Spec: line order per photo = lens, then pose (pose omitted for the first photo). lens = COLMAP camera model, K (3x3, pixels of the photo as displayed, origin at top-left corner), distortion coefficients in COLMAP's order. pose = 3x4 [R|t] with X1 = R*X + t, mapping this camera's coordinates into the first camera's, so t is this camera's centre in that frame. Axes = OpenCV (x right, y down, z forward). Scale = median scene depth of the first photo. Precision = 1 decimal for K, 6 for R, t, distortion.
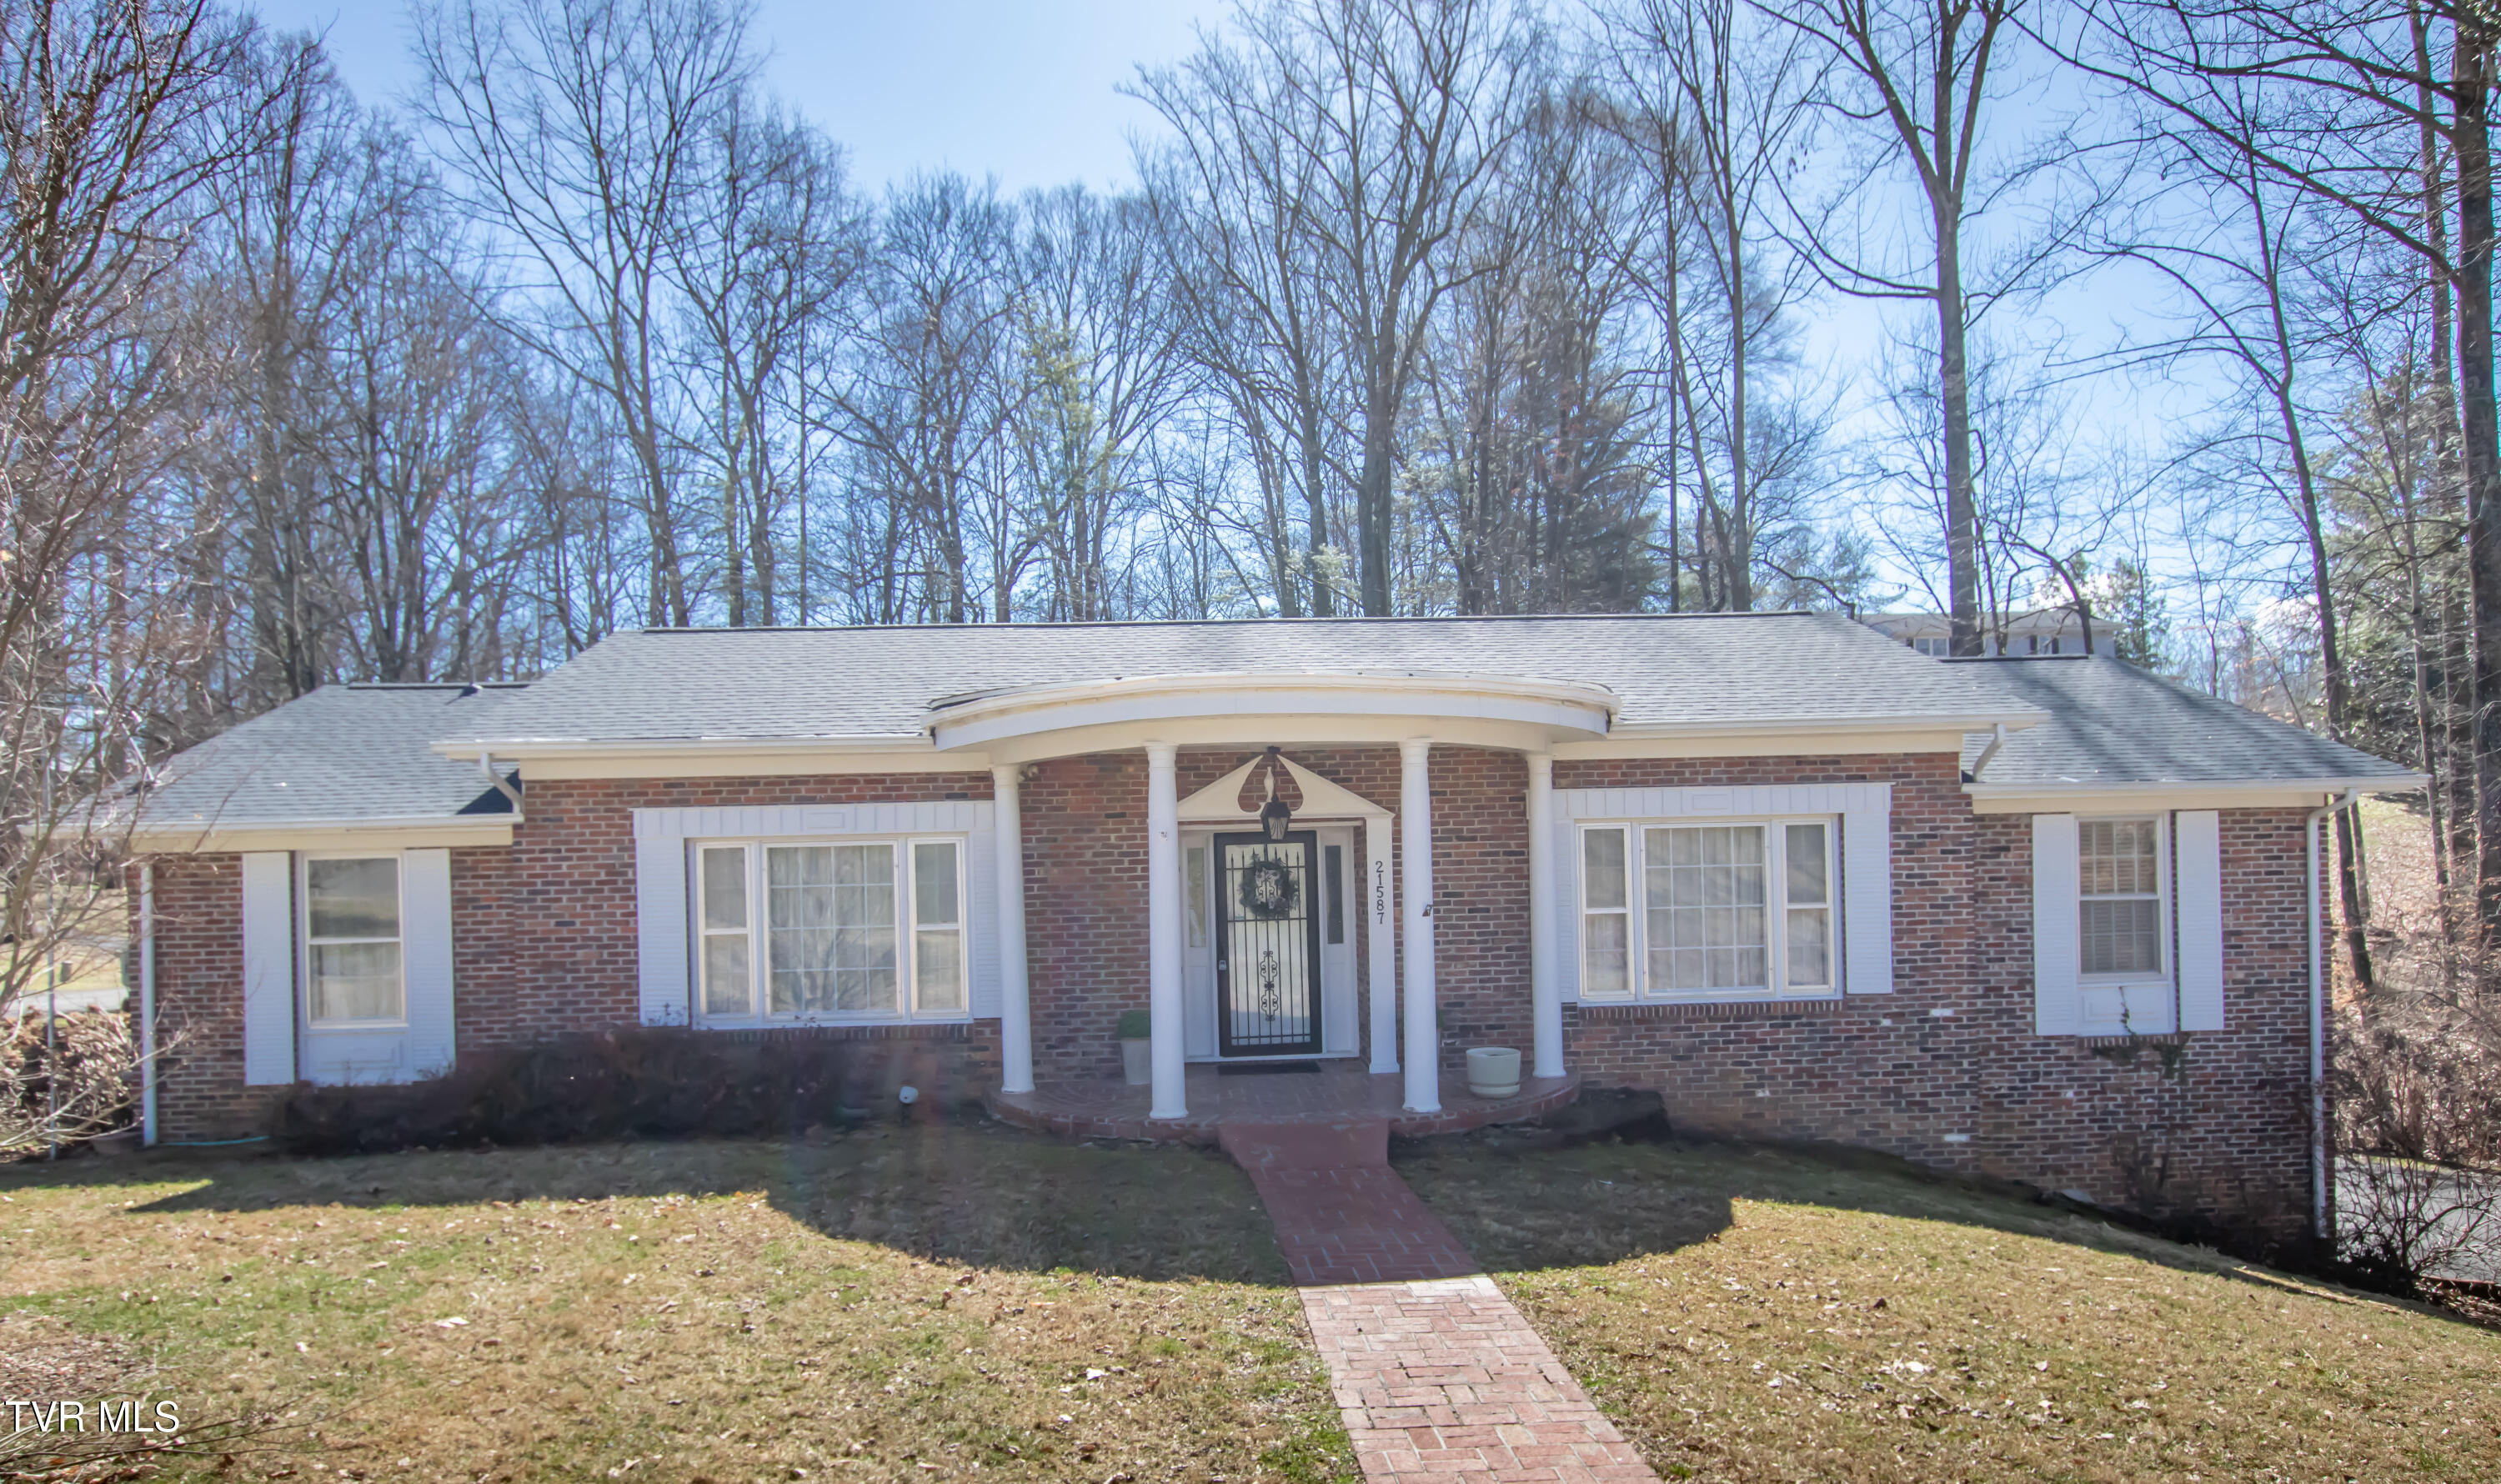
lens RADIAL K [[1507.8, 0, 1248.6], [0, 1507.8, 849.3], [0, 0, 1]] dist [-0.028966, 0.029434]
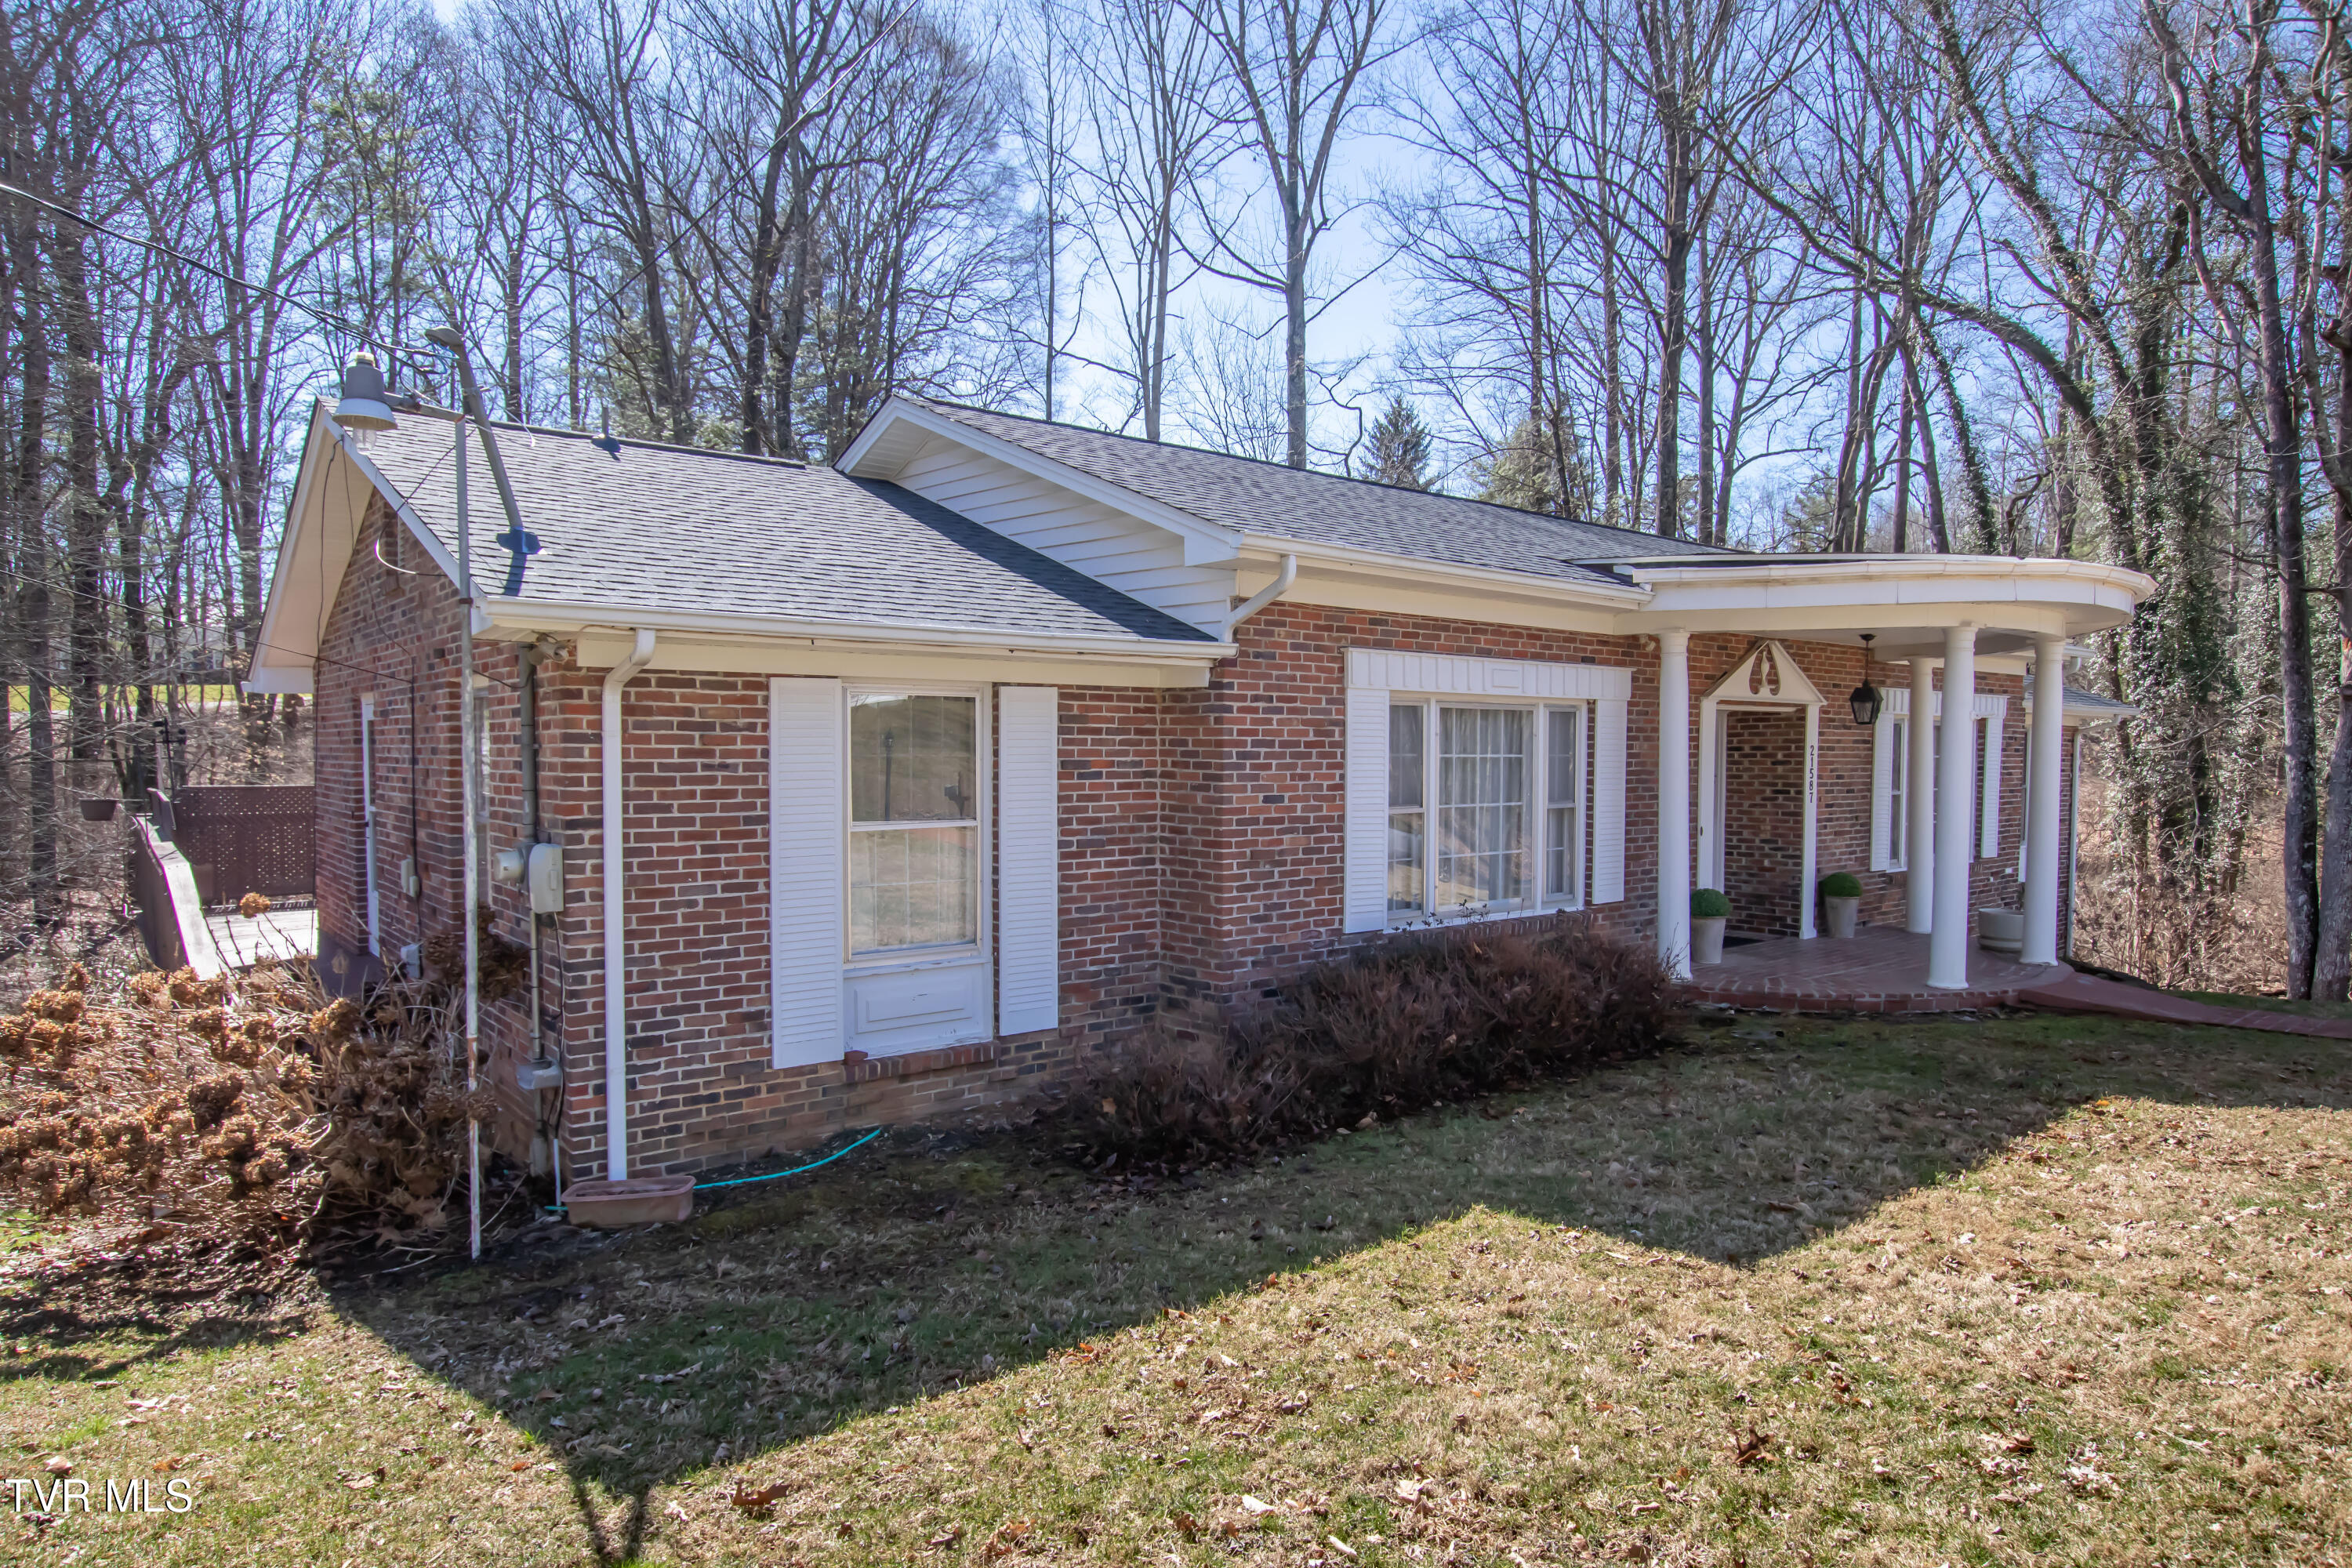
lens RADIAL K [[1420.5, 0, 1179.8], [0, 1420.5, 810.6], [0, 0, 1]] dist [-0.012230, -0.001665]
pose [[0.793688, 0.000601, 0.608325, -0.878306], [-0.023173, 0.999304, 0.029246, 0.034658], [-0.607883, -0.037309, 0.793149, 0.459729]]
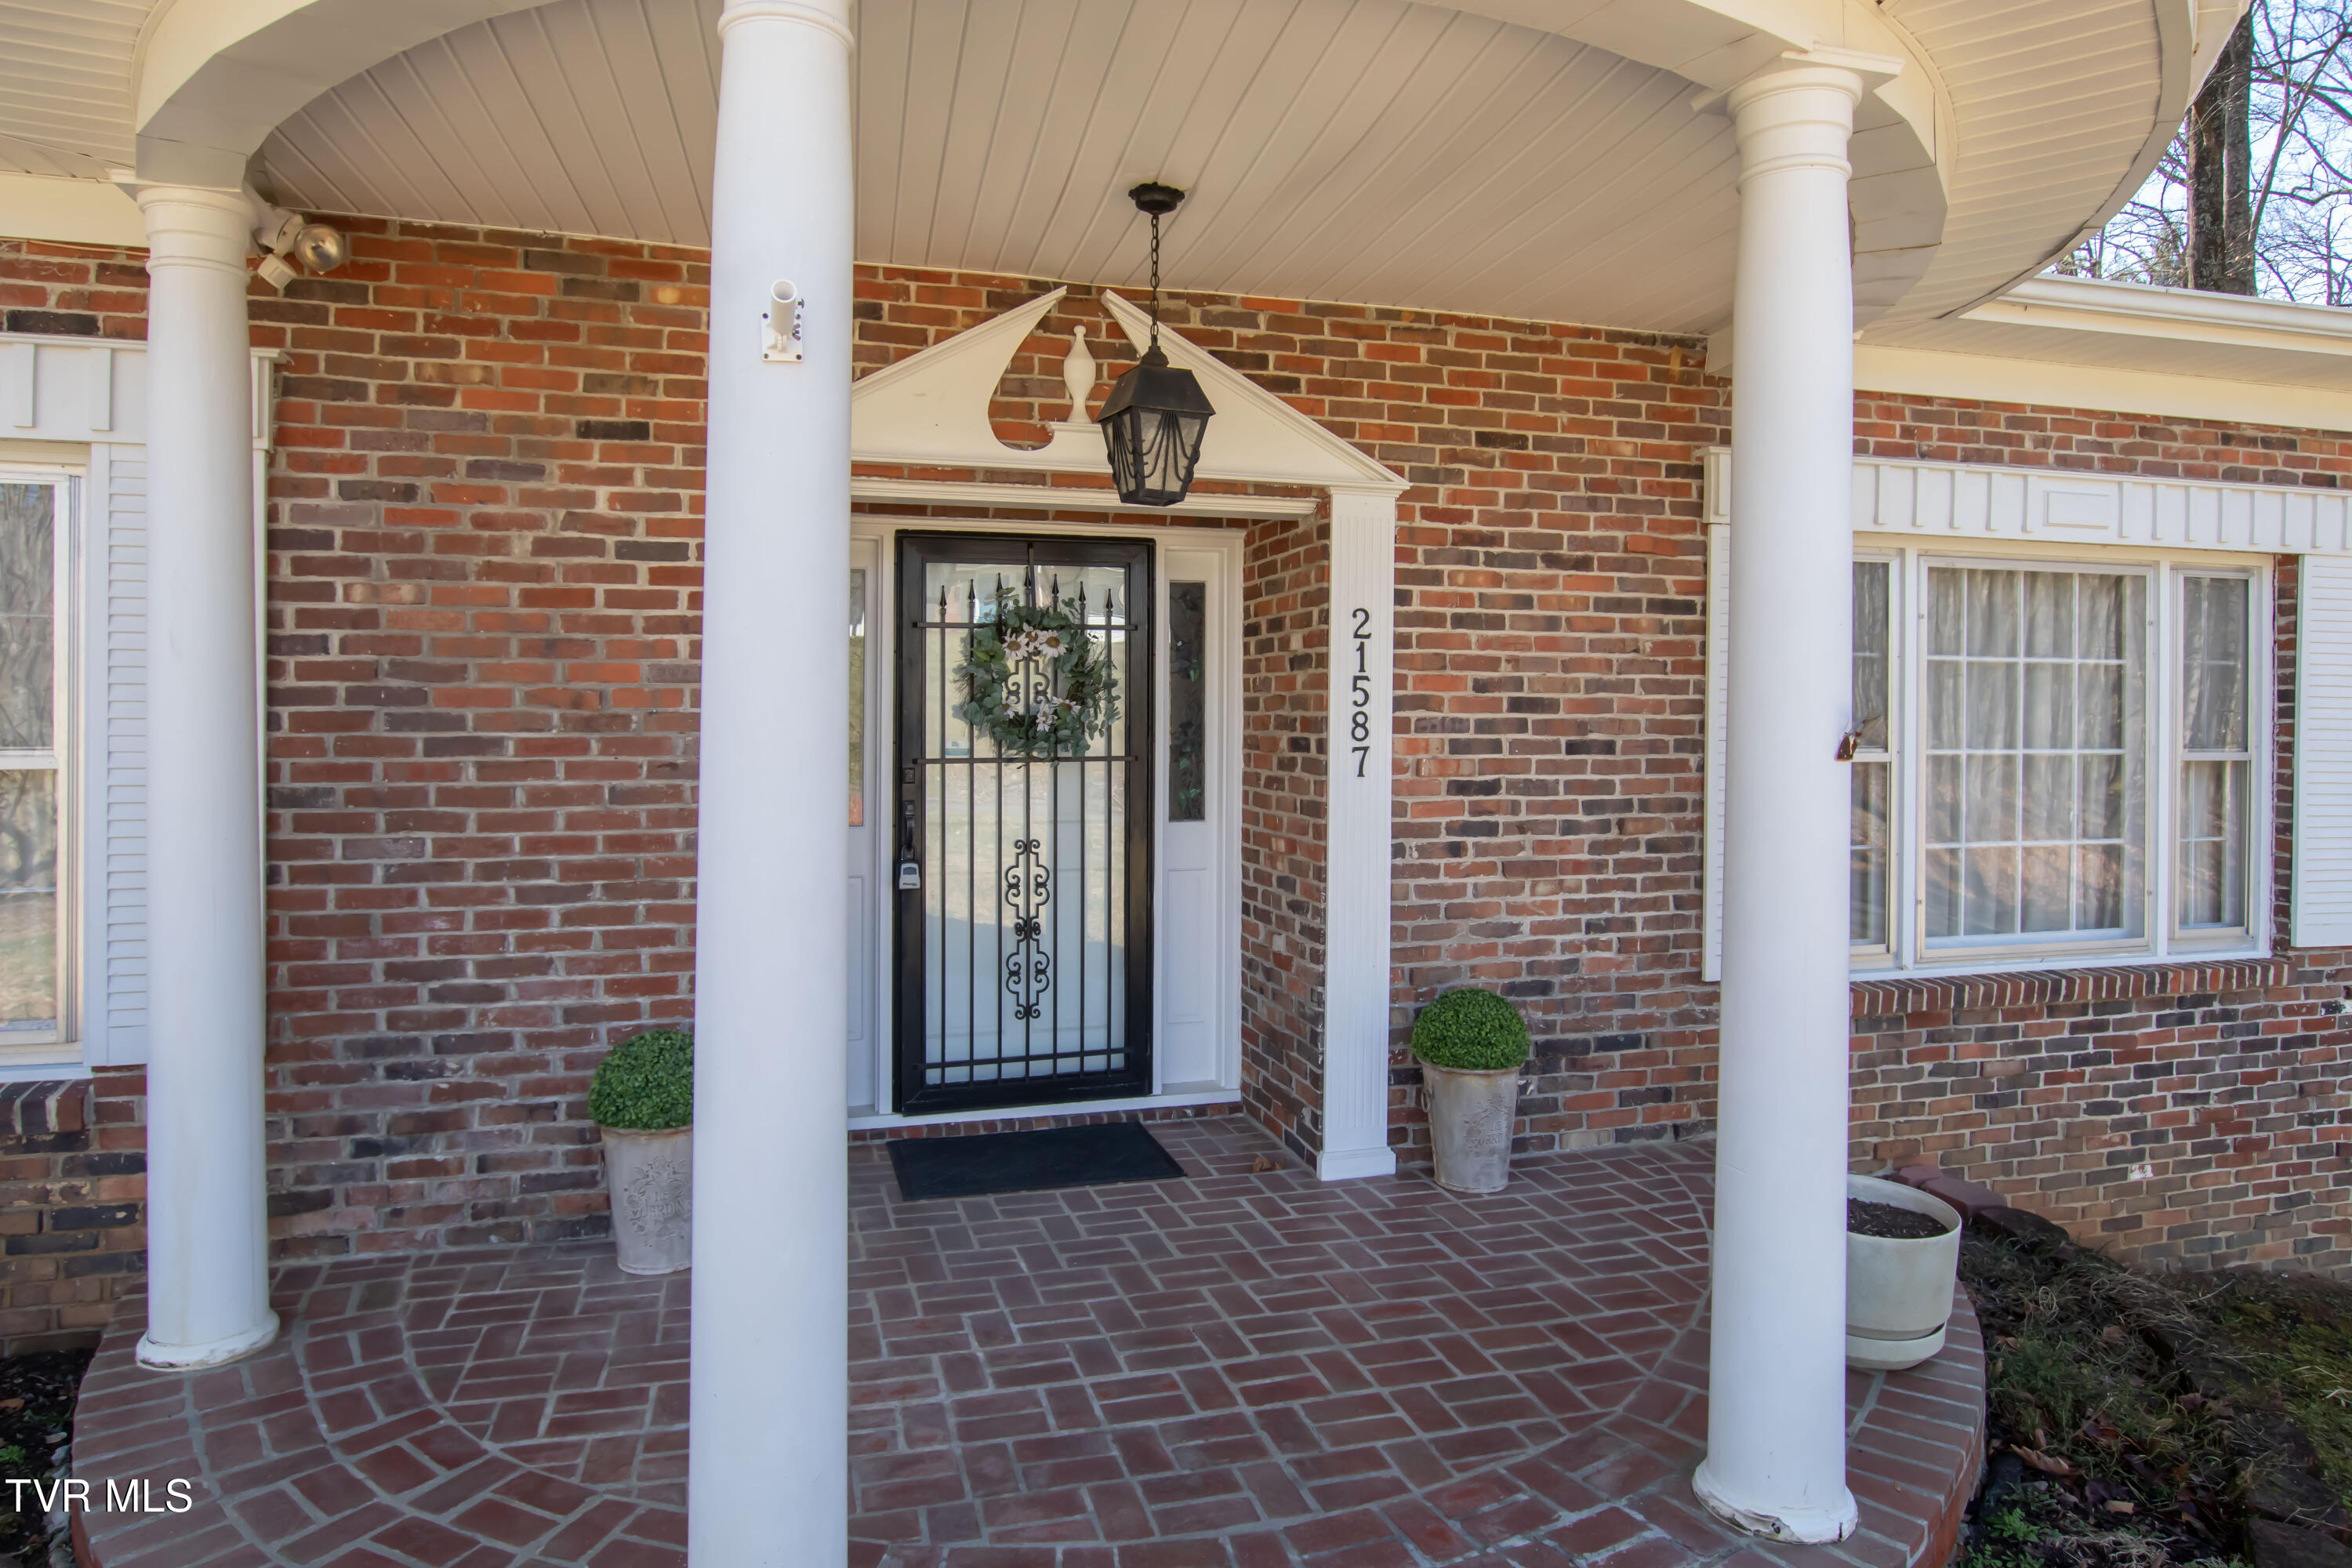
lens RADIAL K [[1422.0, 0, 1162.5], [0, 1422.0, 699.5], [0, 0, 1]] dist [-0.014901, 0.001852]
pose [[0.972092, 0.031444, 0.232484, -0.041207], [-0.032671, 0.999465, 0.001428, 0.030731], [-0.232315, -0.008984, 0.972599, 0.657685]]
